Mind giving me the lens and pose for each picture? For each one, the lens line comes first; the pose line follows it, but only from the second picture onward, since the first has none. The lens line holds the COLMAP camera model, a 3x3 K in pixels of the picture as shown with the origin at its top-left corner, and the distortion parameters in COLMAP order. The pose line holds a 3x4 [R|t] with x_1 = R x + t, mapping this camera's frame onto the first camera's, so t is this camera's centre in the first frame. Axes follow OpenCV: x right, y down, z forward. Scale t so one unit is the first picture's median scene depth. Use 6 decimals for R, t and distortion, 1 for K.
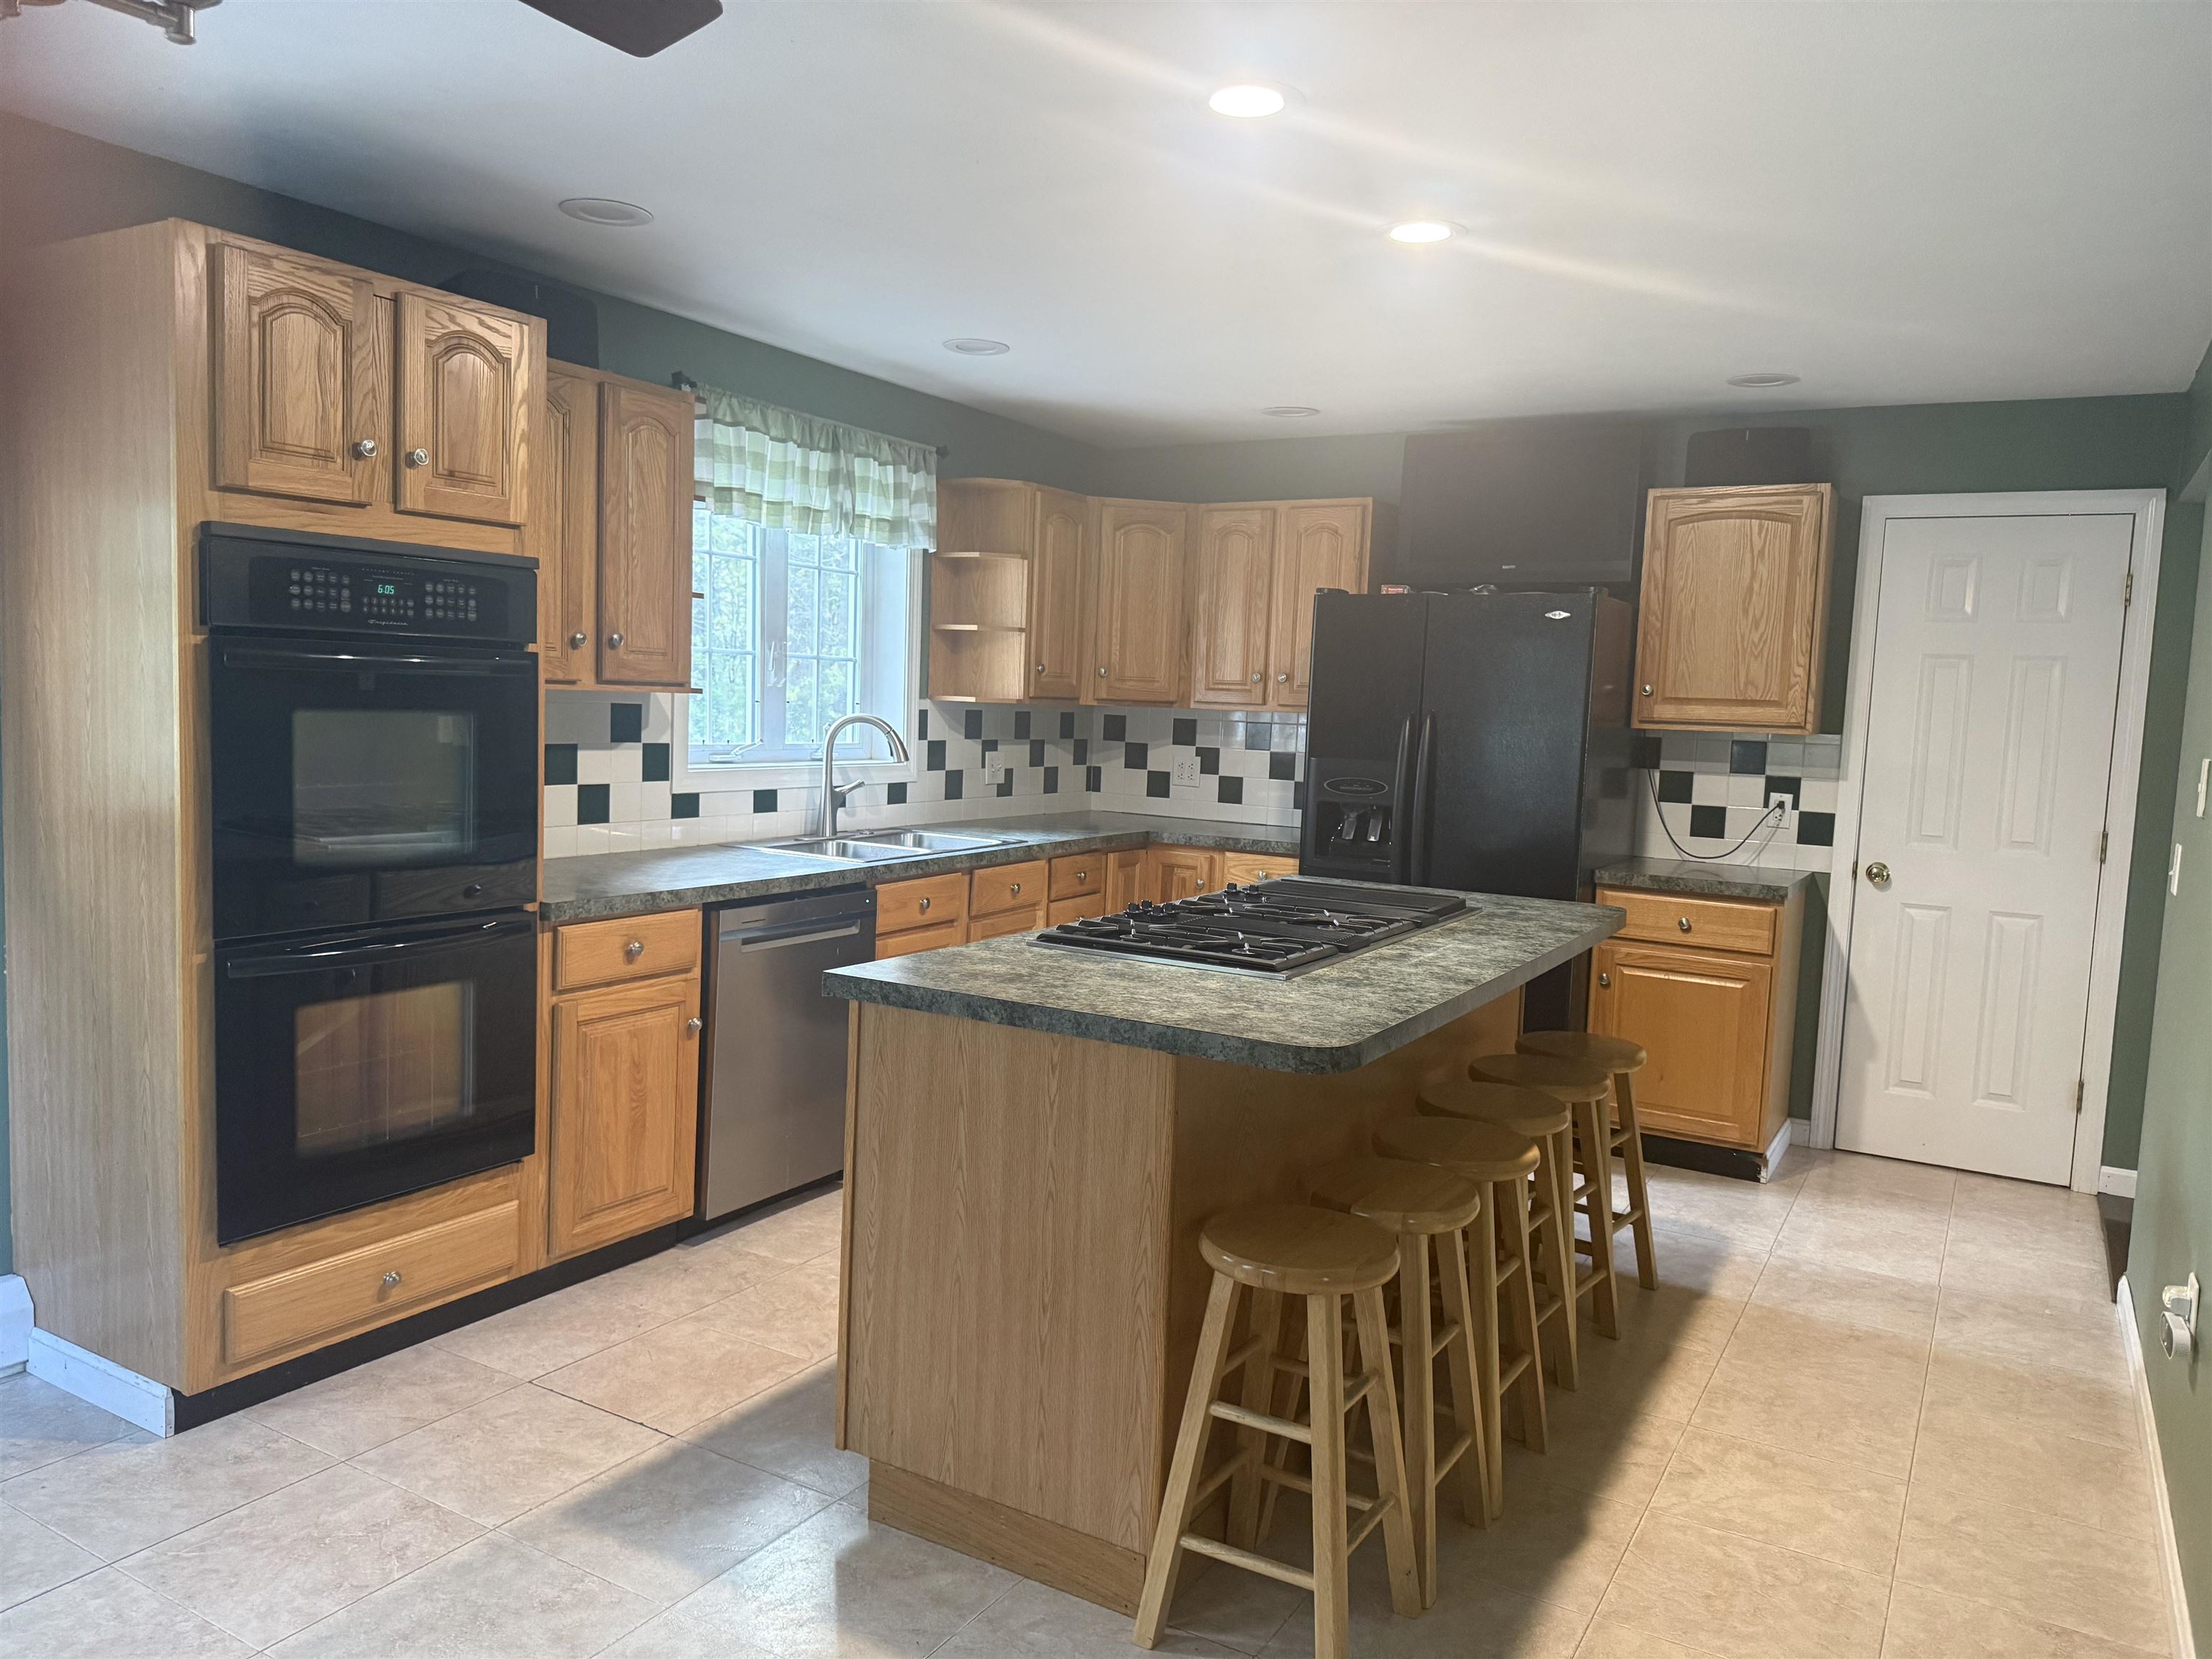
lens RADIAL K [[1549.4, 0, 1100.6], [0, 1549.4, 867.0], [0, 0, 1]] dist [0.001431, -0.000711]
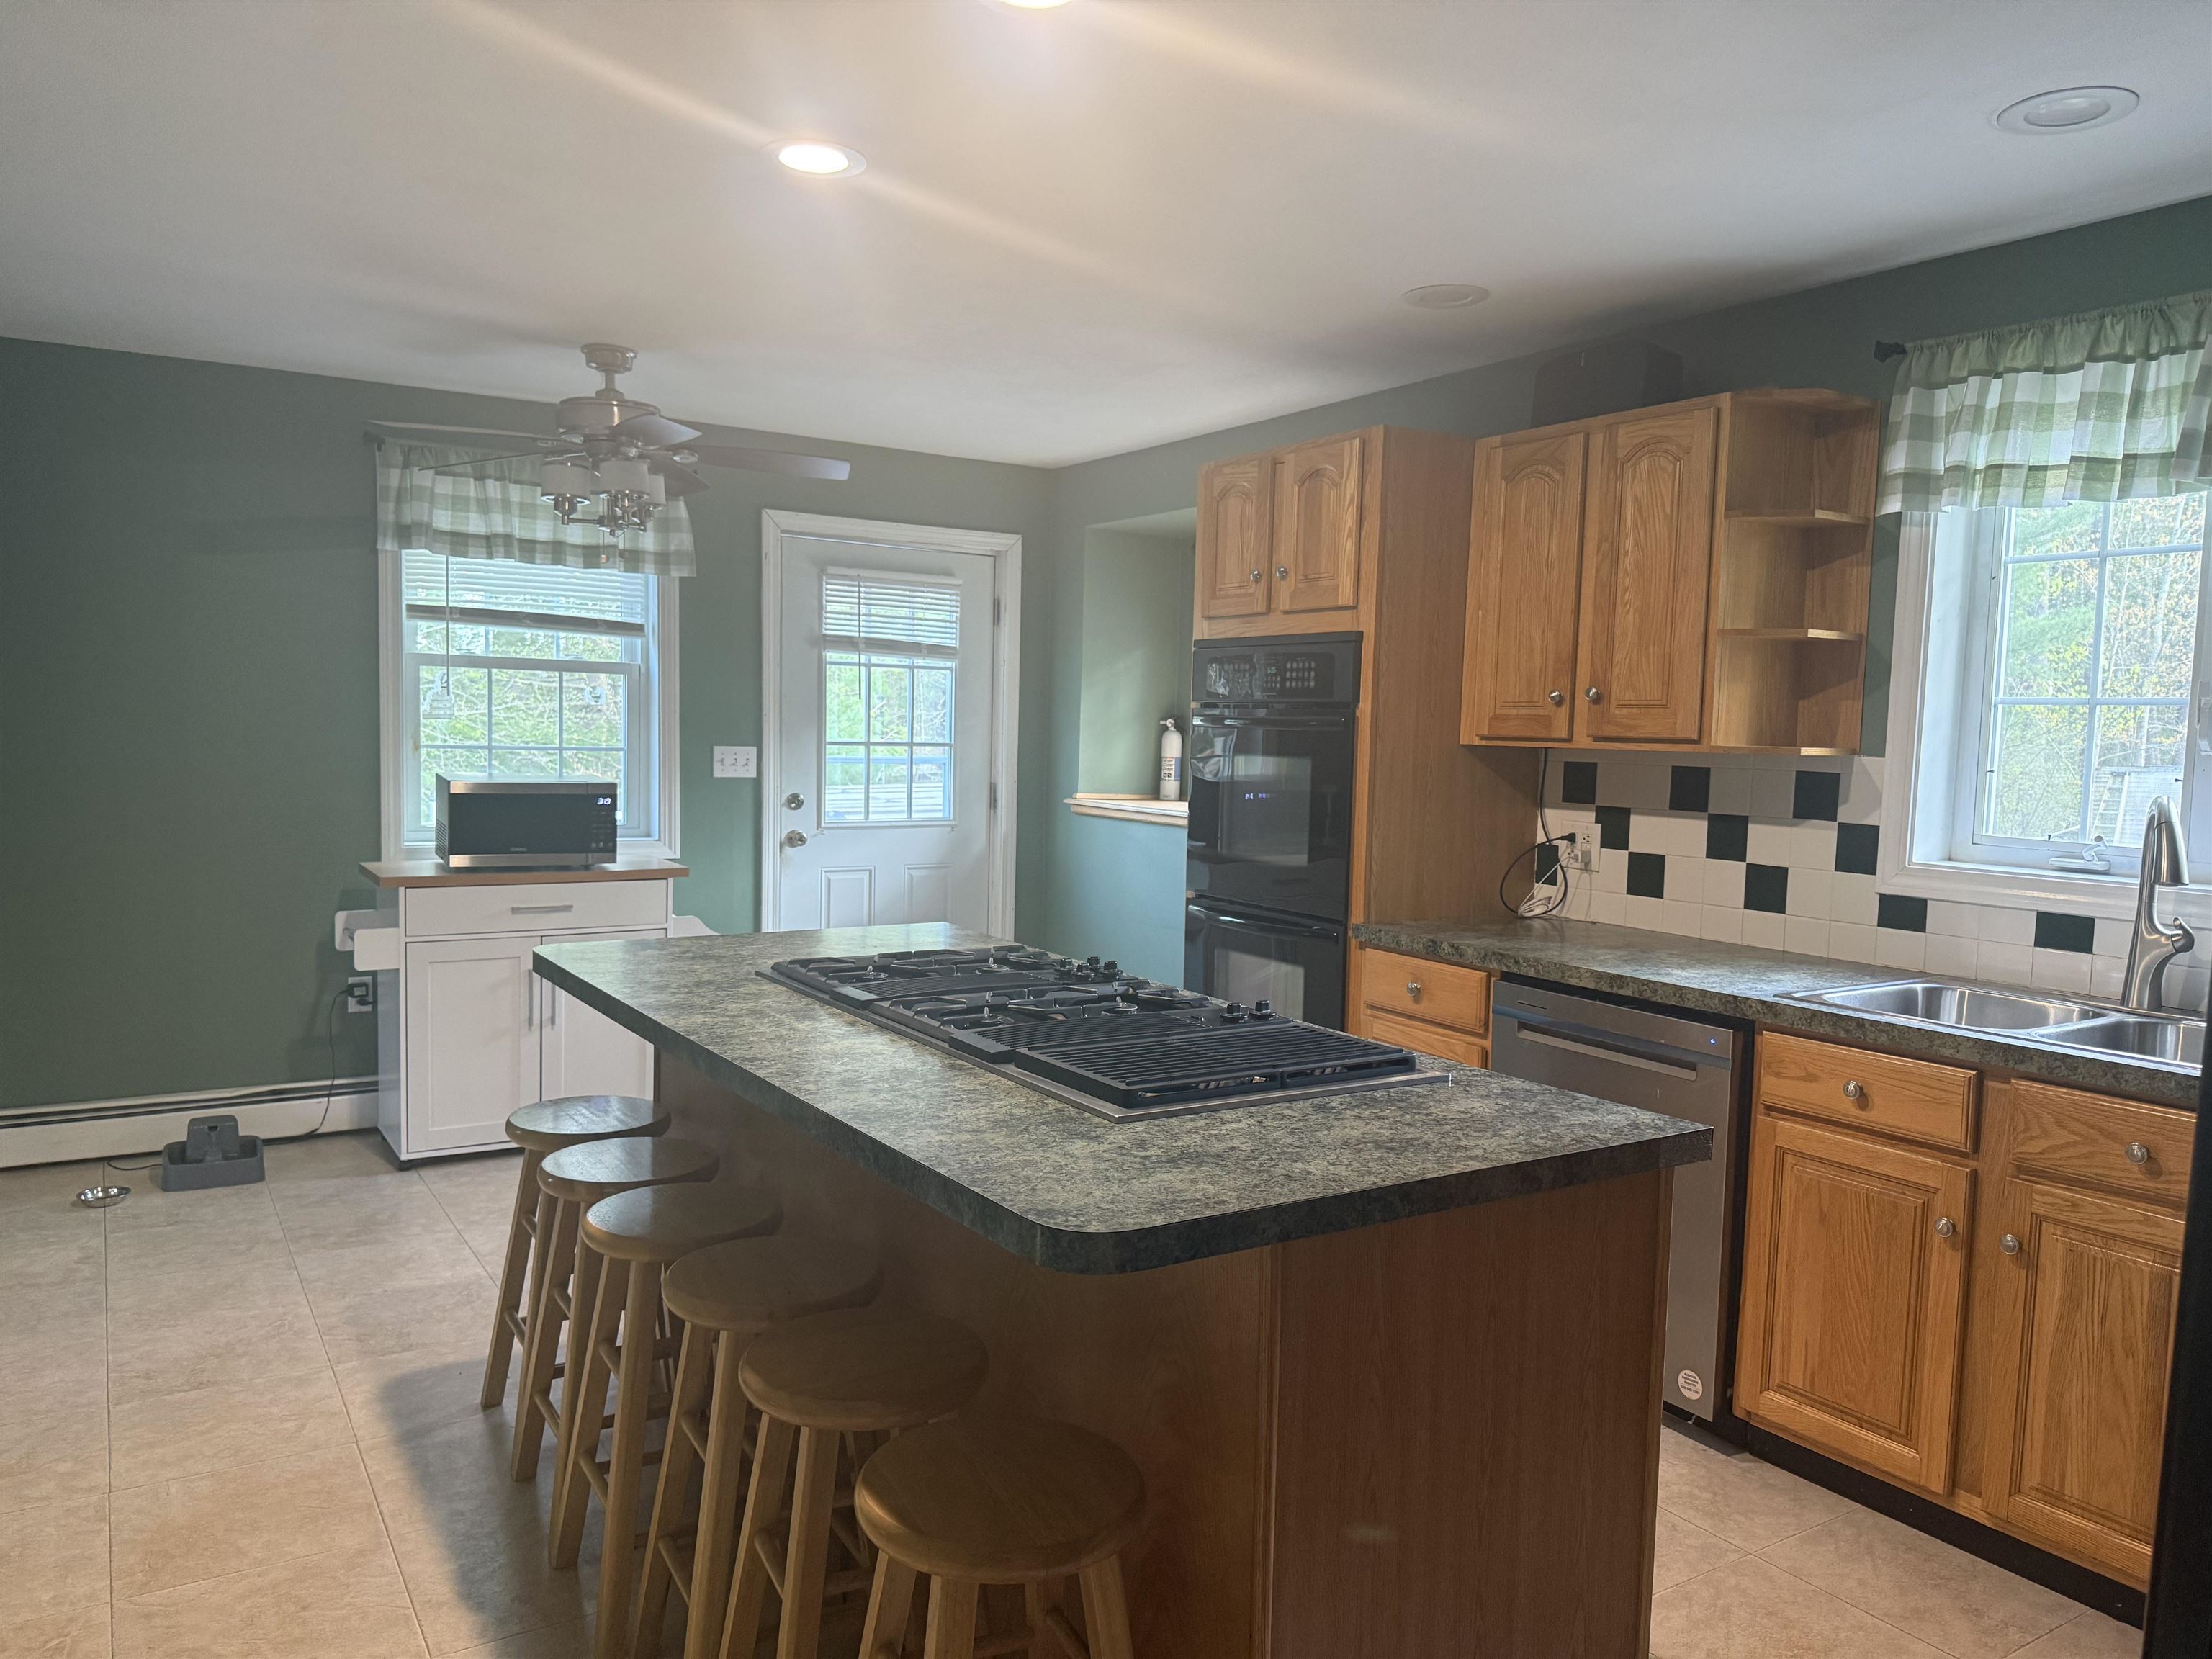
lens RADIAL K [[1588.8, 0, 1106.0], [0, 1588.8, 829.5], [0, 0, 1]] dist [0.042212, -0.002309]
pose [[-0.457277, 0.008205, -0.889287, 0.612891], [-0.144366, 0.986009, 0.083331, -0.091921], [0.877529, 0.166488, -0.449695, 1.054150]]
